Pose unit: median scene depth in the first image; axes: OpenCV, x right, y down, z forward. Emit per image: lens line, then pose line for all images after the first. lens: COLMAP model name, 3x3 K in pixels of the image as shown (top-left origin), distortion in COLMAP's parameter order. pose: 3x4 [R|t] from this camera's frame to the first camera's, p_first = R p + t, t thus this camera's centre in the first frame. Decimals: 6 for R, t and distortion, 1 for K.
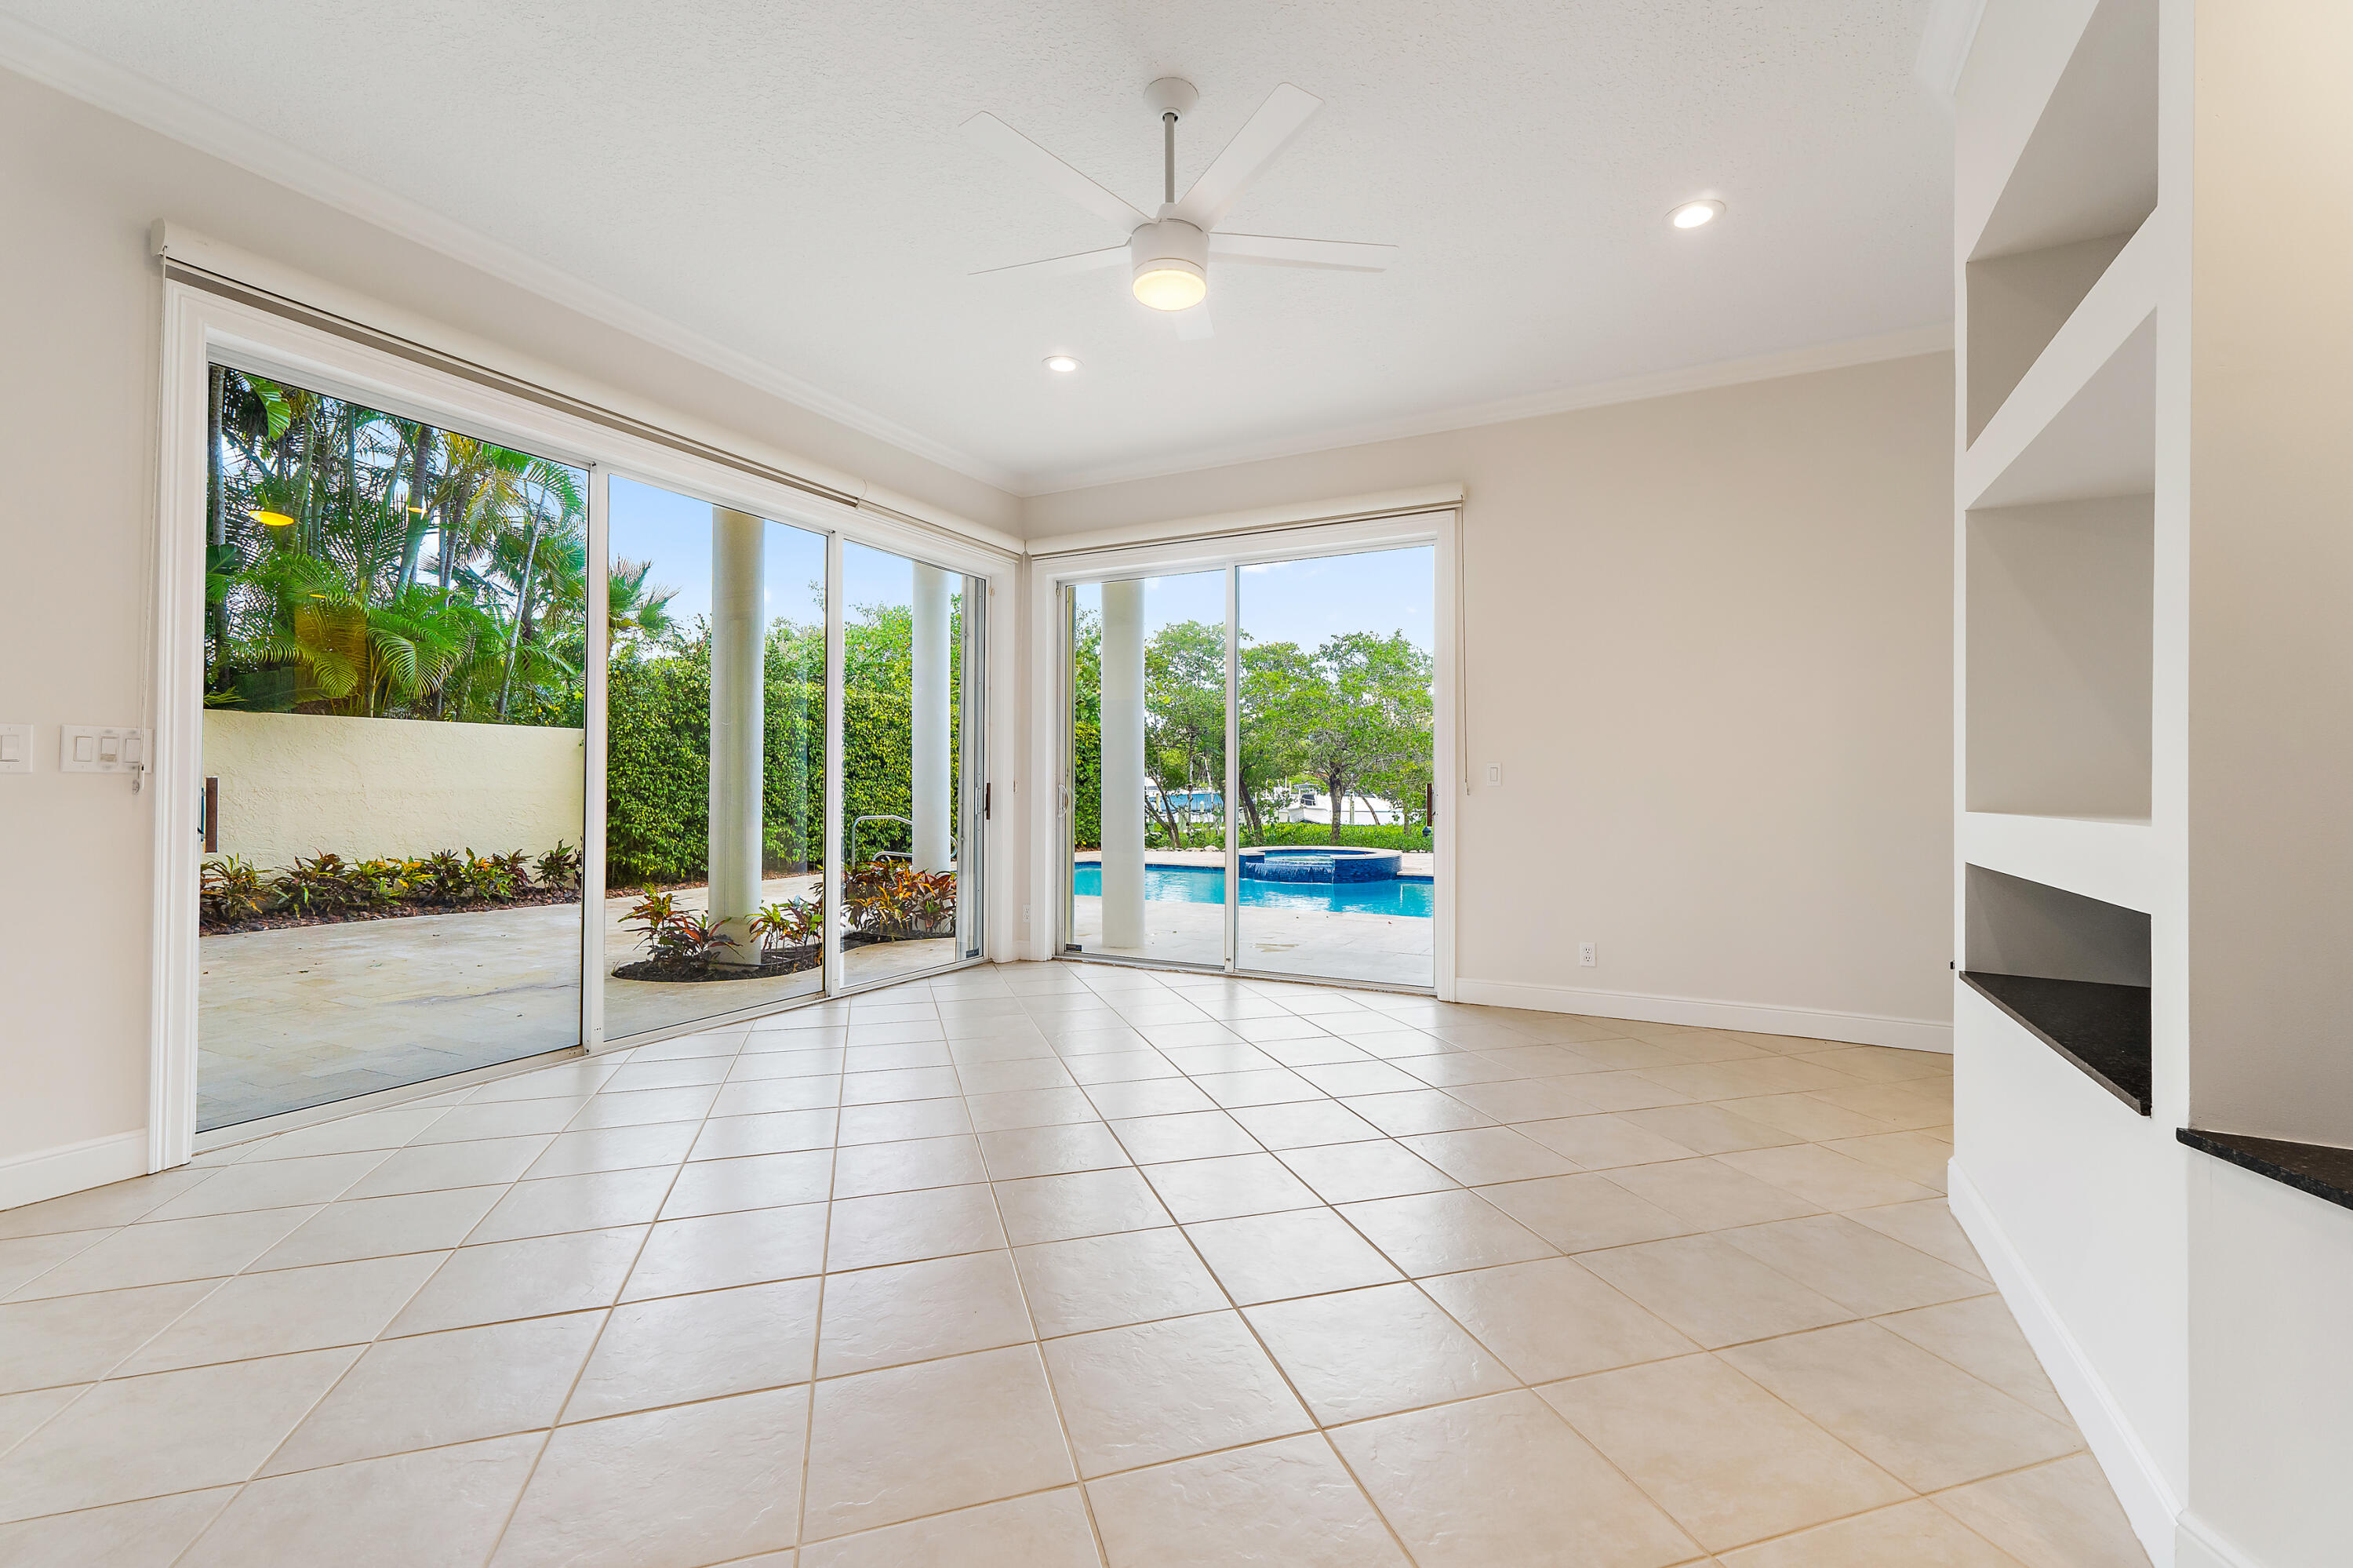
lens RADIAL K [[1006.0, 0, 1195.4], [0, 1006.0, 780.3], [0, 0, 1]] dist [0.003558, 0.000601]
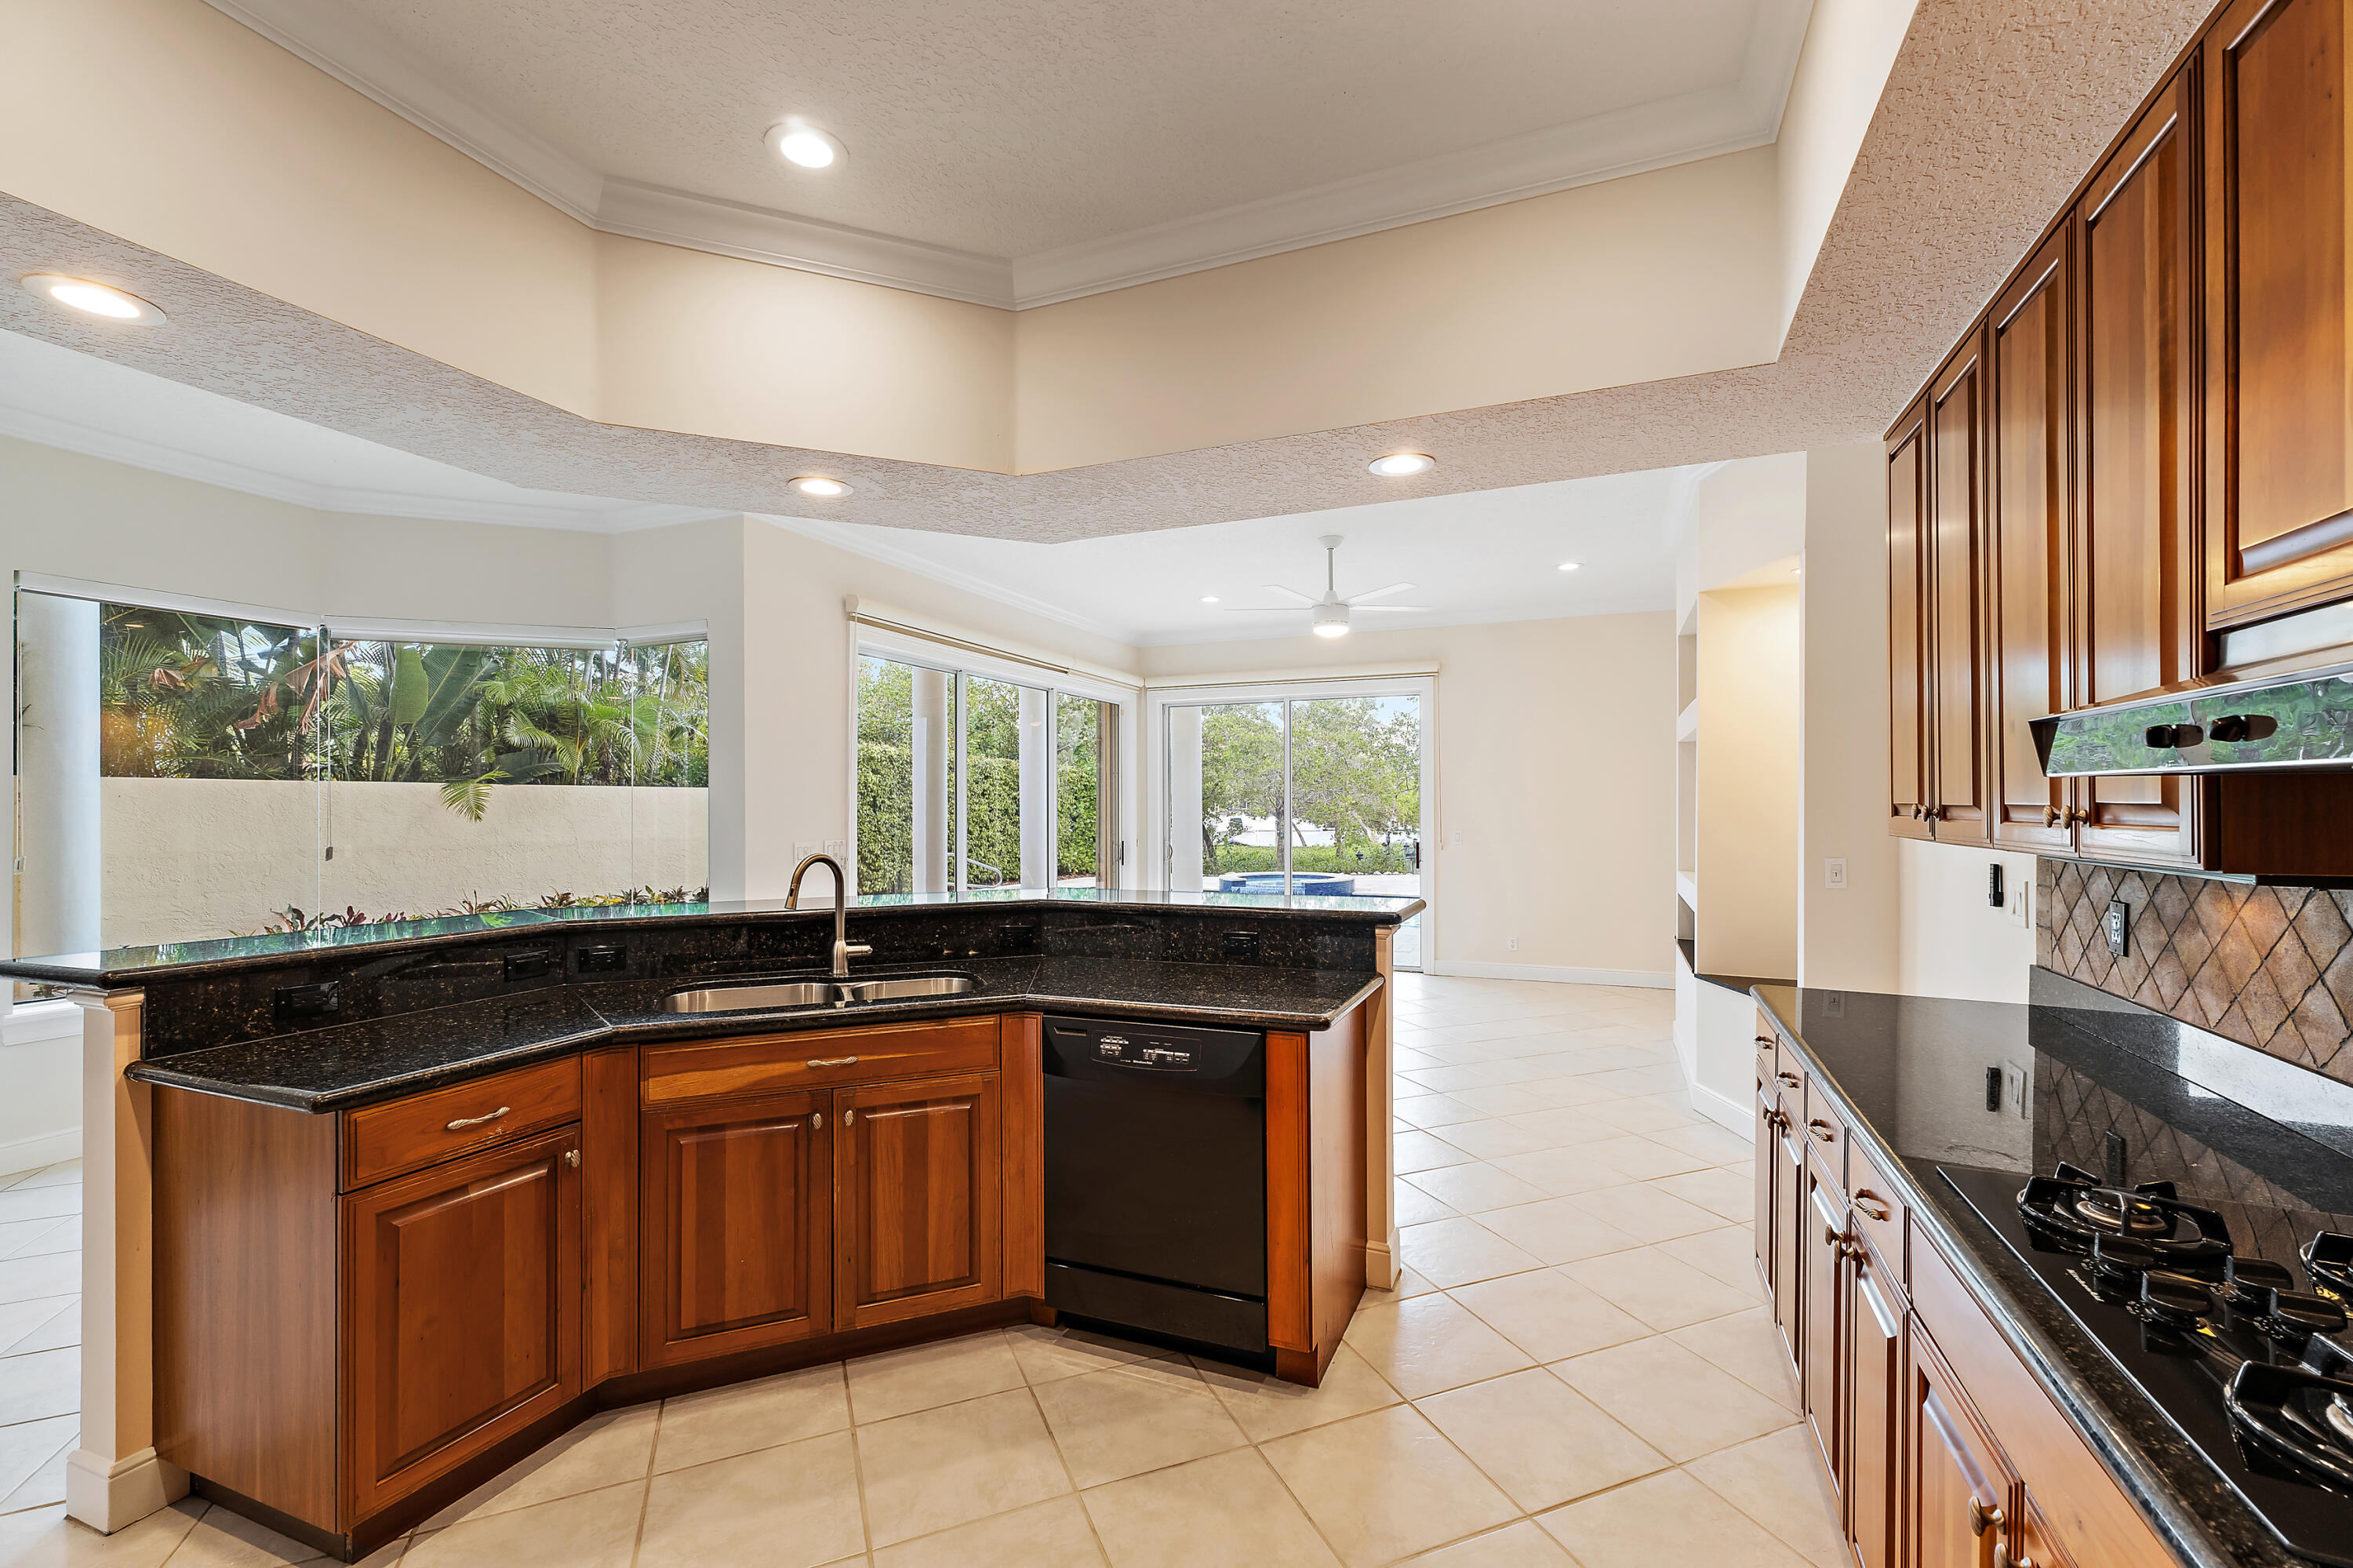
lens RADIAL K [[1009.6, 0, 1187.7], [0, 1009.6, 818.3], [0, 0, 1]] dist [-0.002833, -0.000064]
pose [[0.996598, -0.008569, 0.081967, -0.233516], [0.007021, 0.999792, 0.019150, -0.058905], [-0.082114, -0.018509, 0.996451, -0.517646]]
